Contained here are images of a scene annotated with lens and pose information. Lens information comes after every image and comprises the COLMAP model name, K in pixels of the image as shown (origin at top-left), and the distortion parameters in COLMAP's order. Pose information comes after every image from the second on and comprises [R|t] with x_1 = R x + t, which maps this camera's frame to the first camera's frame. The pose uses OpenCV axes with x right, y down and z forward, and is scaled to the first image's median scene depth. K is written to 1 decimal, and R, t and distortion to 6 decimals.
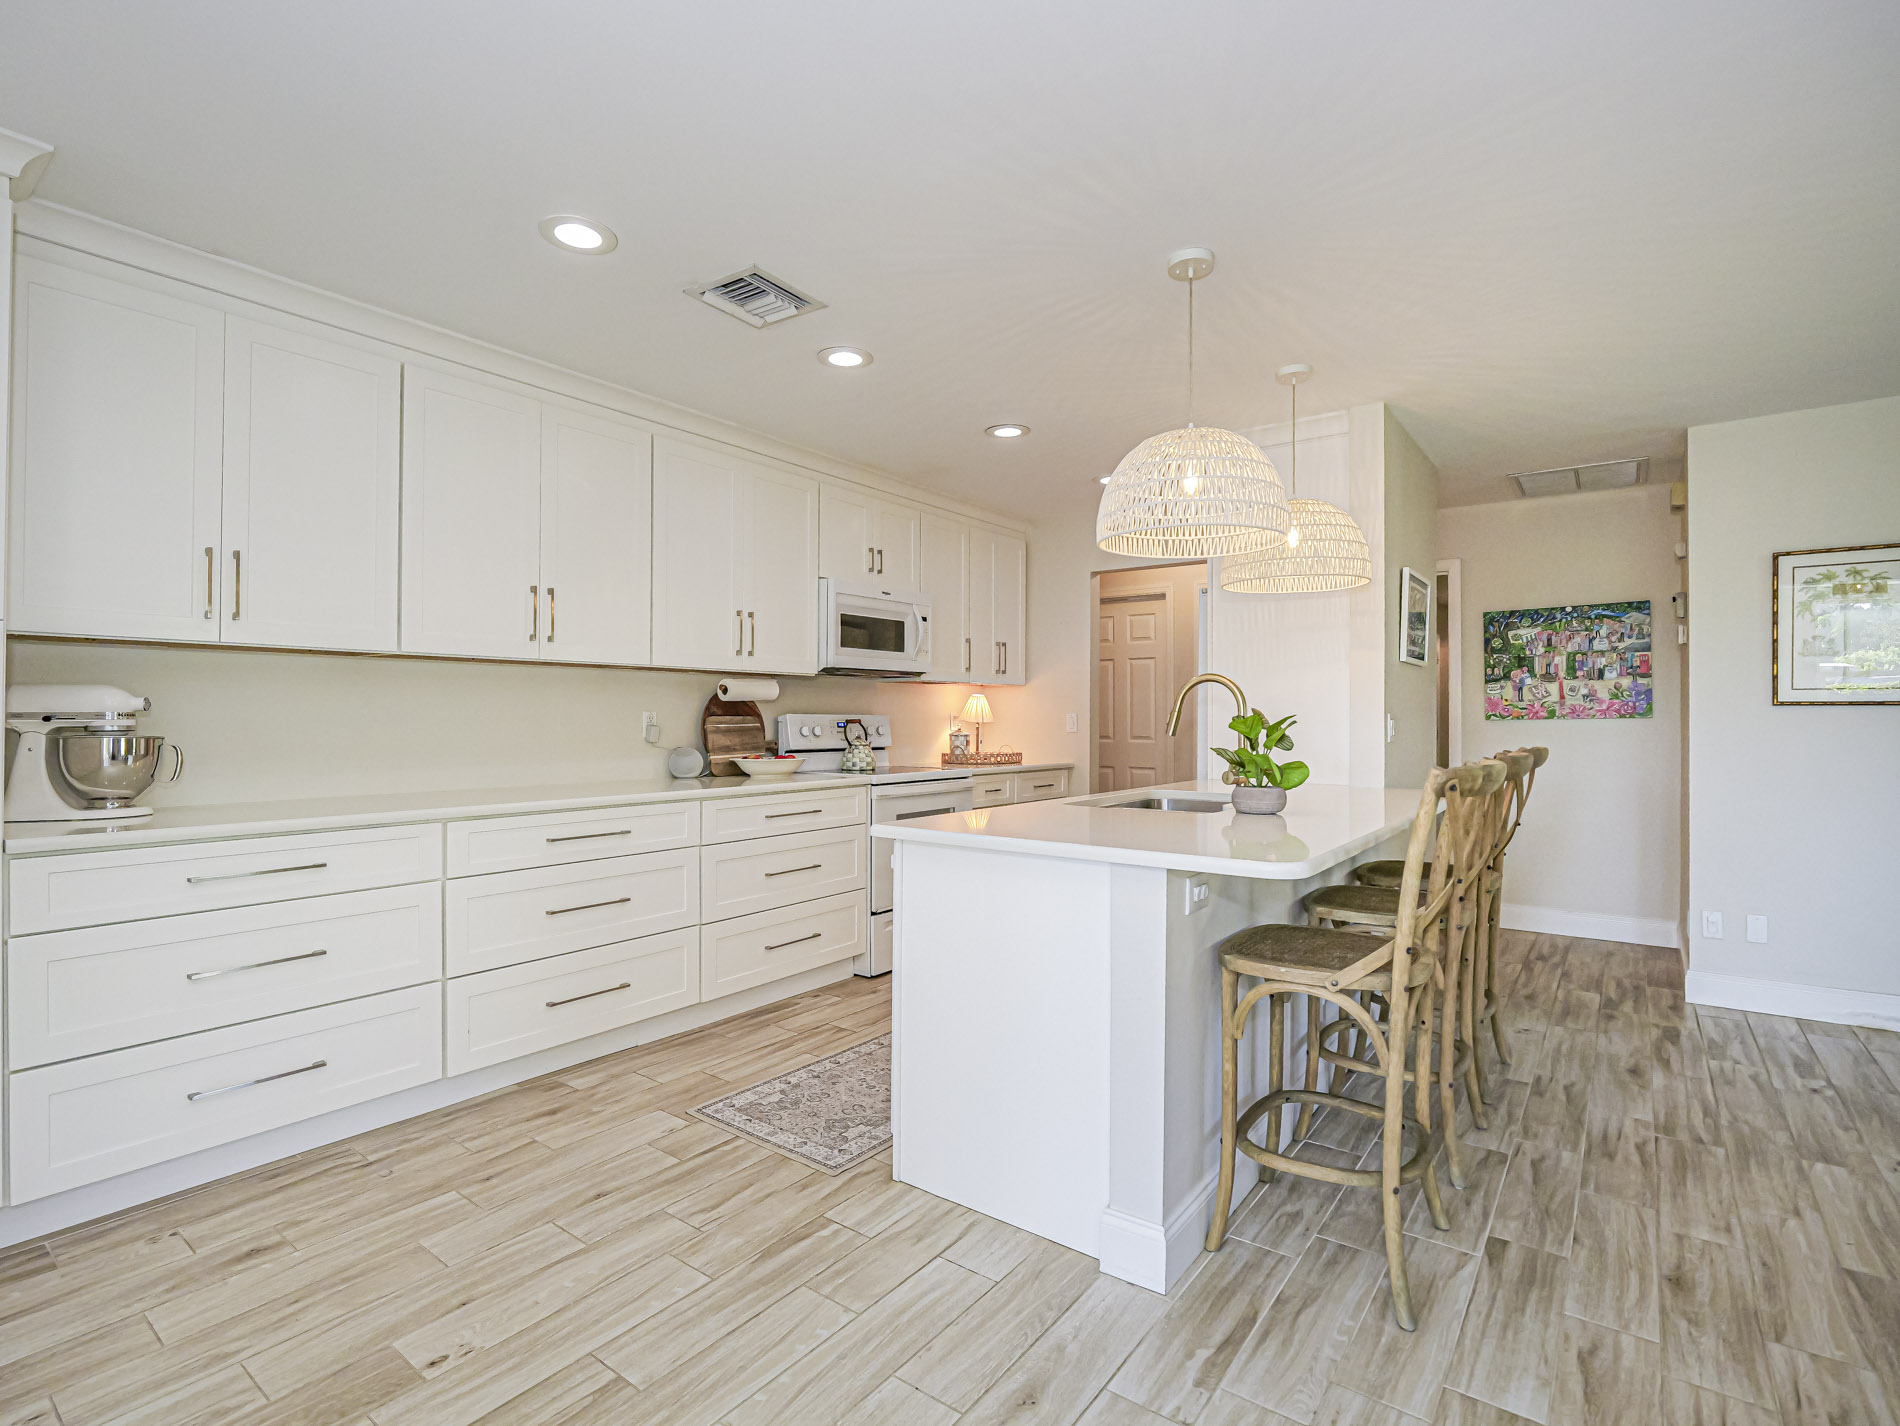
lens RADIAL K [[896.9, 0, 953.1], [0, 896.9, 697.8], [0, 0, 1]] dist [-0.022863, -0.000263]
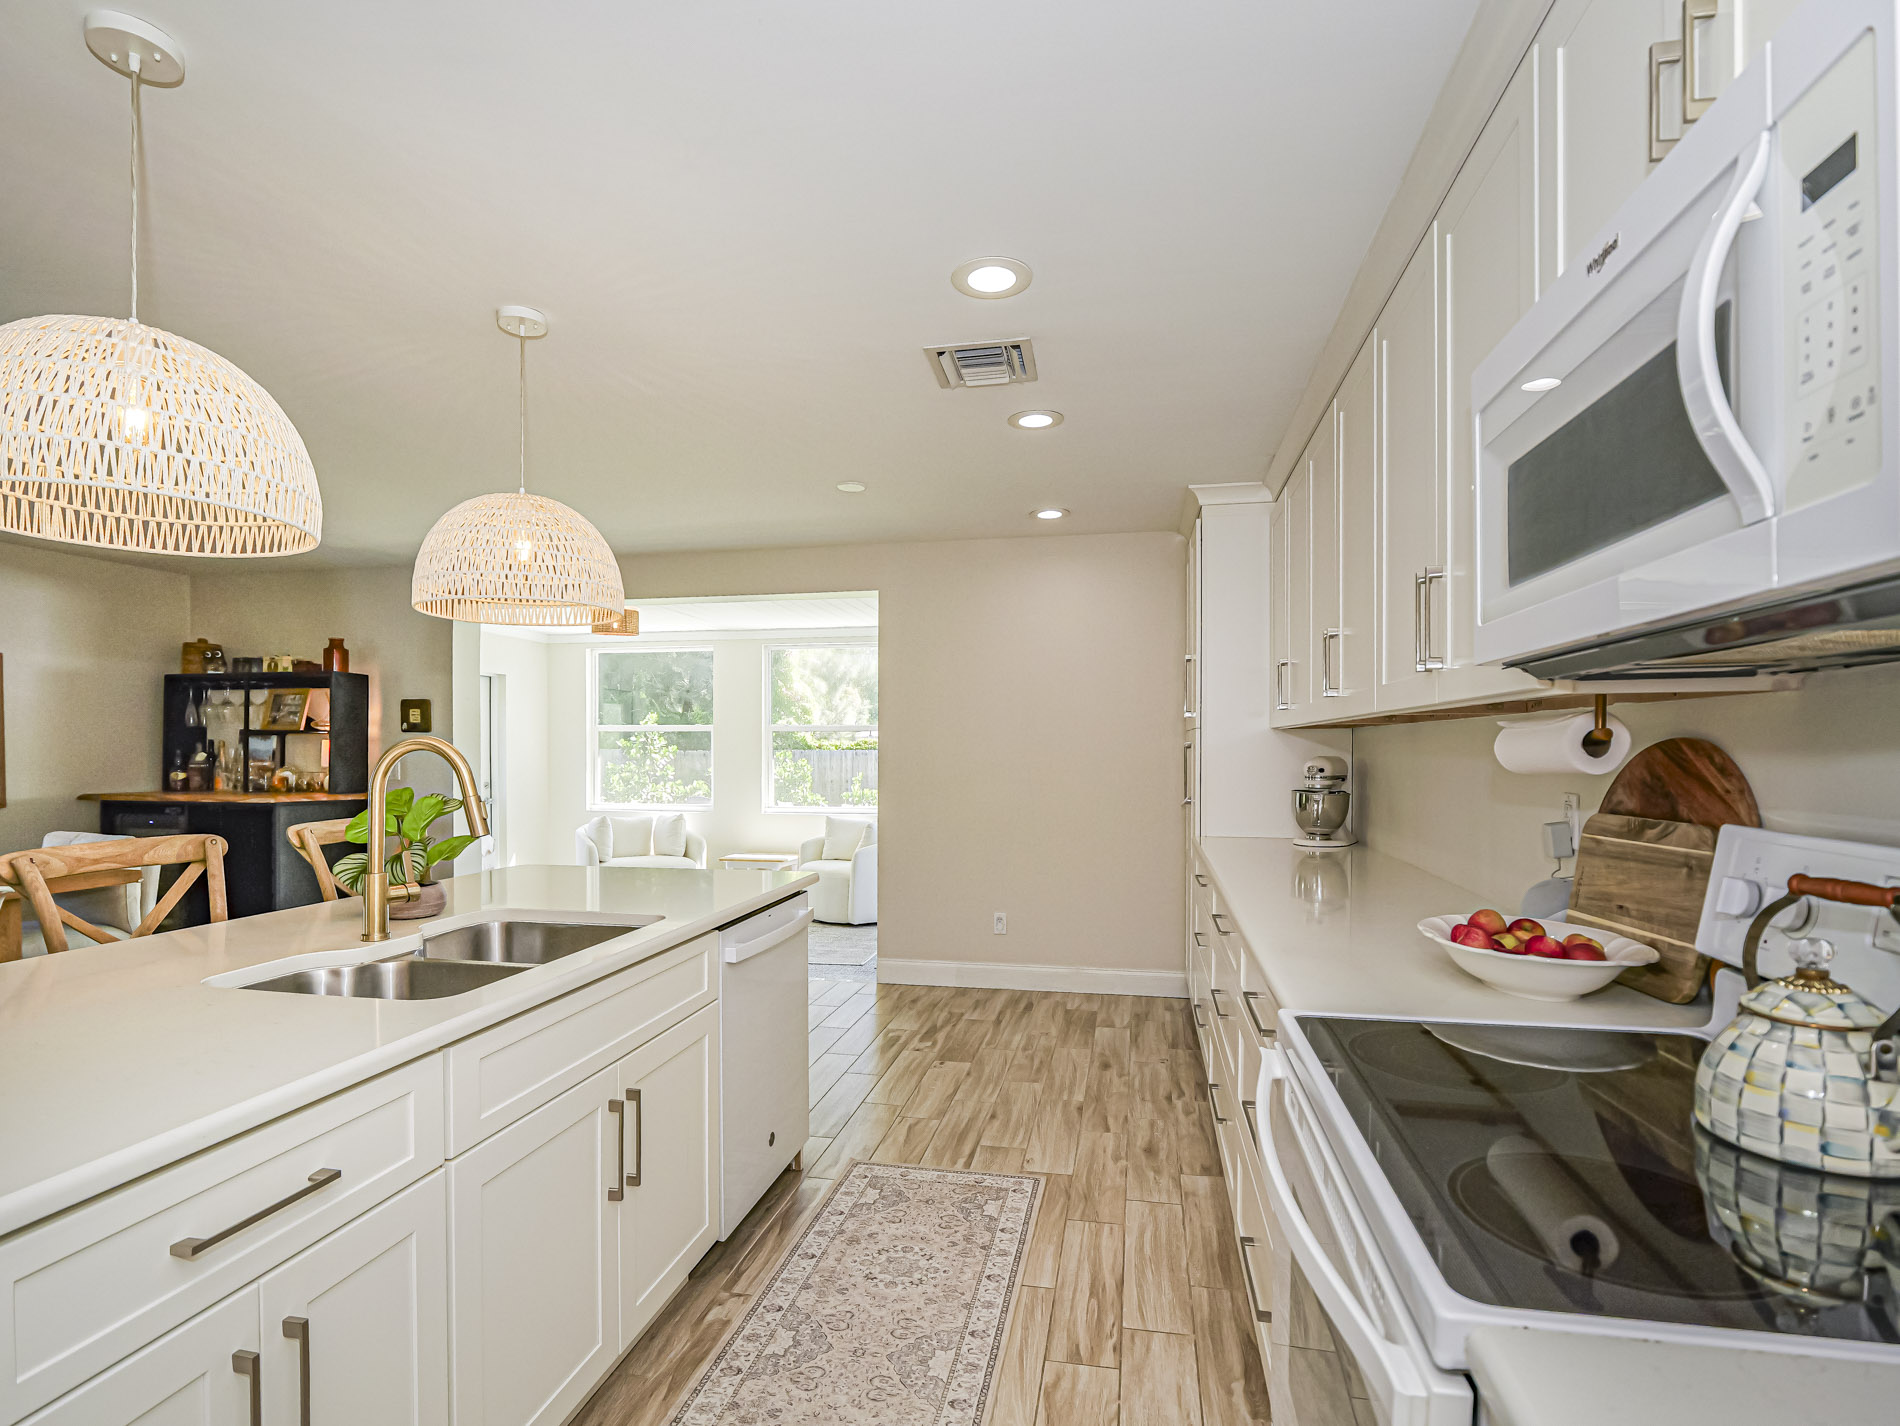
lens RADIAL K [[912.4, 0, 939.1], [0, 912.4, 749.5], [0, 0, 1]] dist [-0.010431, -0.000134]
pose [[-0.904750, -0.002362, -0.425937, 0.220966], [0.005819, 0.999823, -0.017905, -0.003522], [0.425904, -0.018678, -0.904575, 1.658198]]
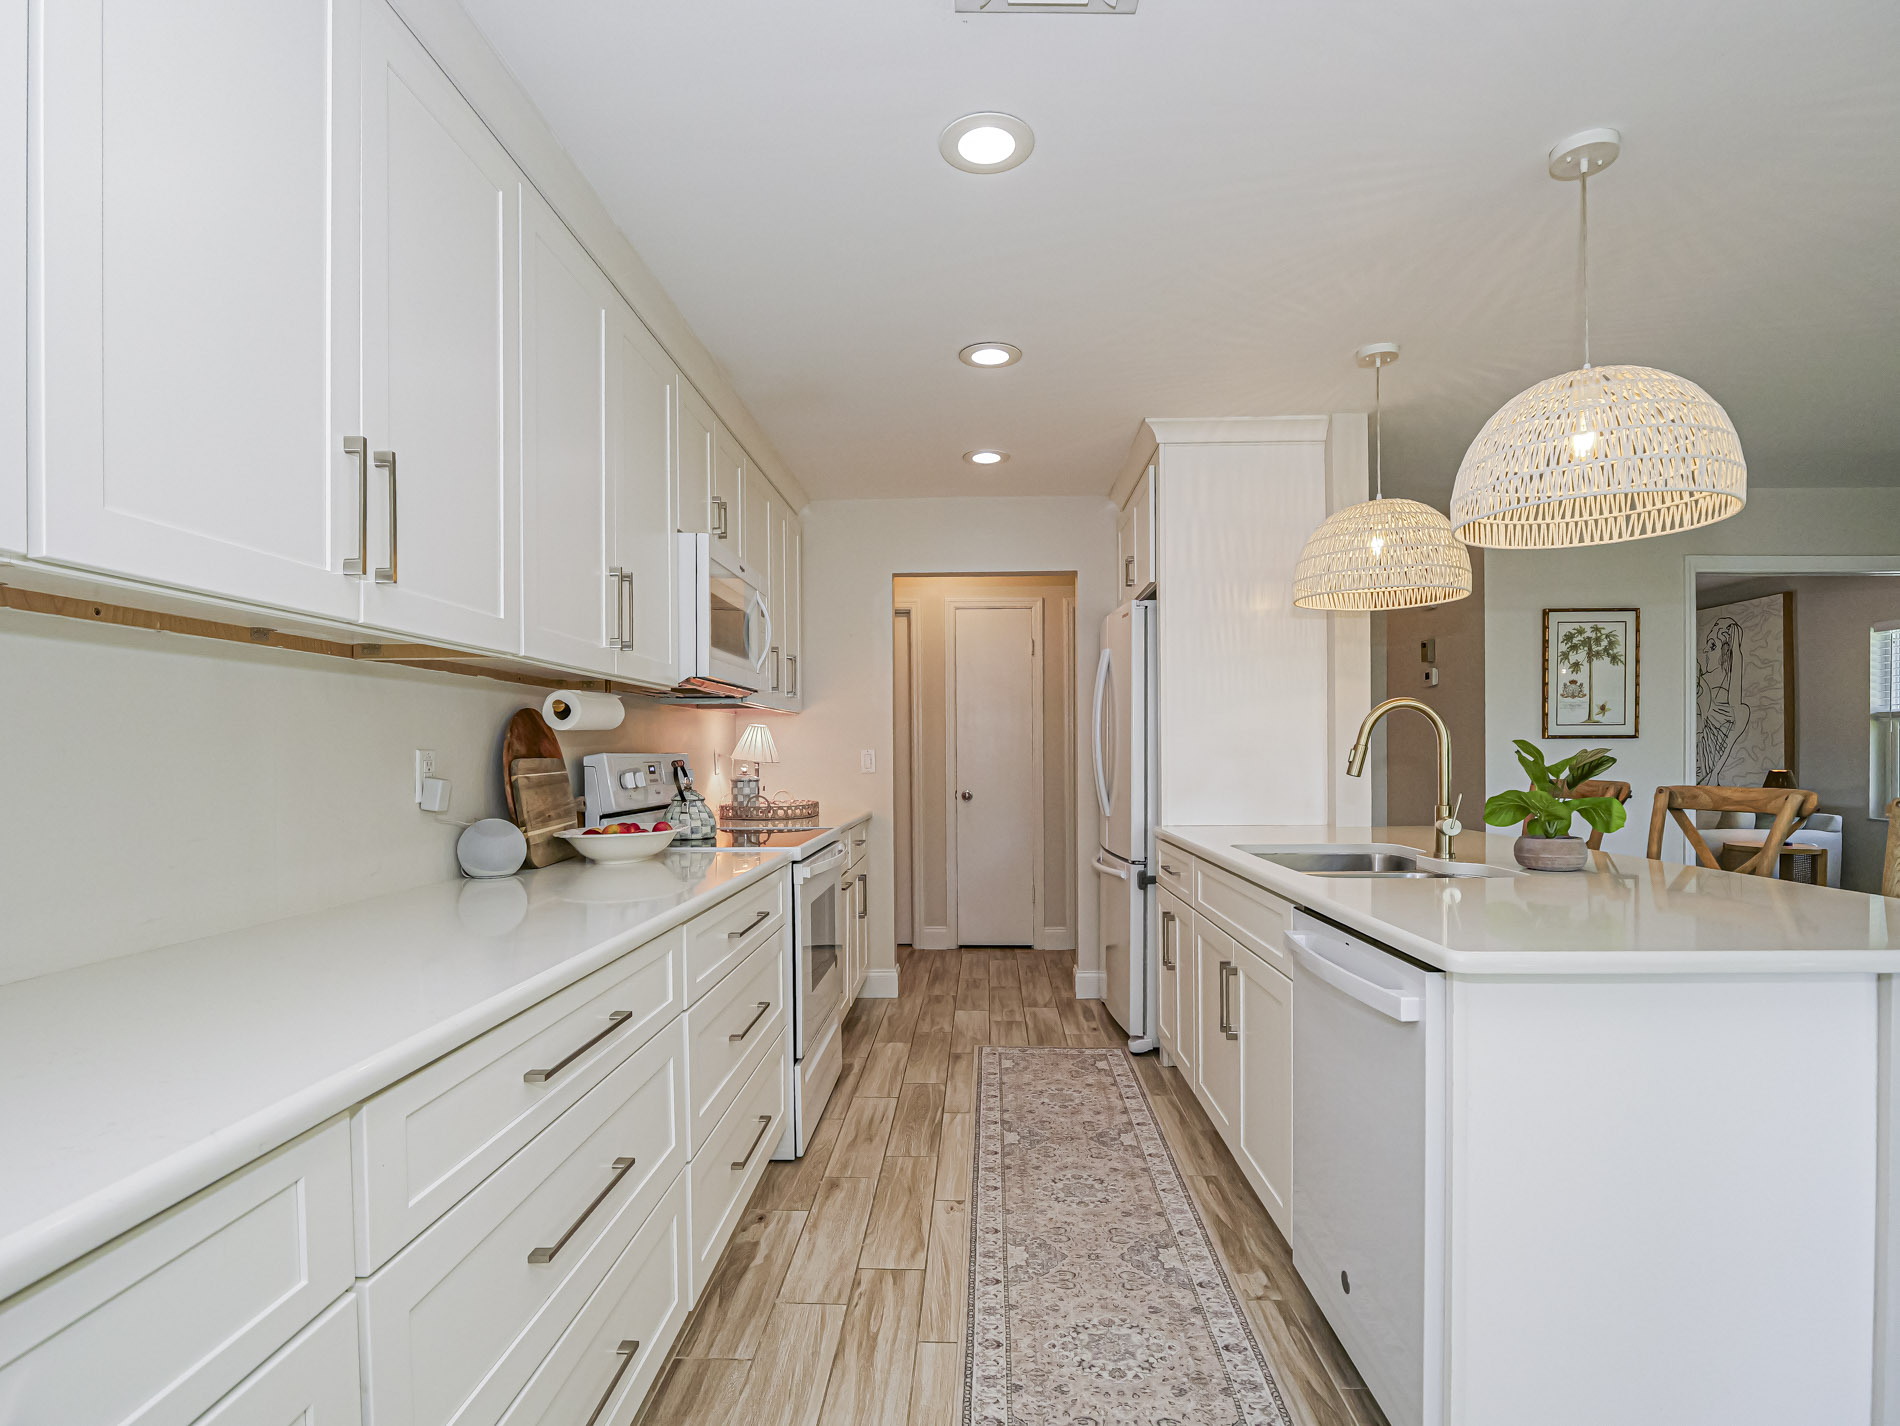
lens RADIAL K [[912.4, 0, 939.1], [0, 912.4, 749.5], [0, 0, 1]] dist [-0.010431, -0.000134]
pose [[0.822214, -0.006357, 0.569143, -0.500445], [-0.003737, 0.999856, 0.016567, 0.007324], [-0.569166, -0.015748, 0.822072, 0.538070]]
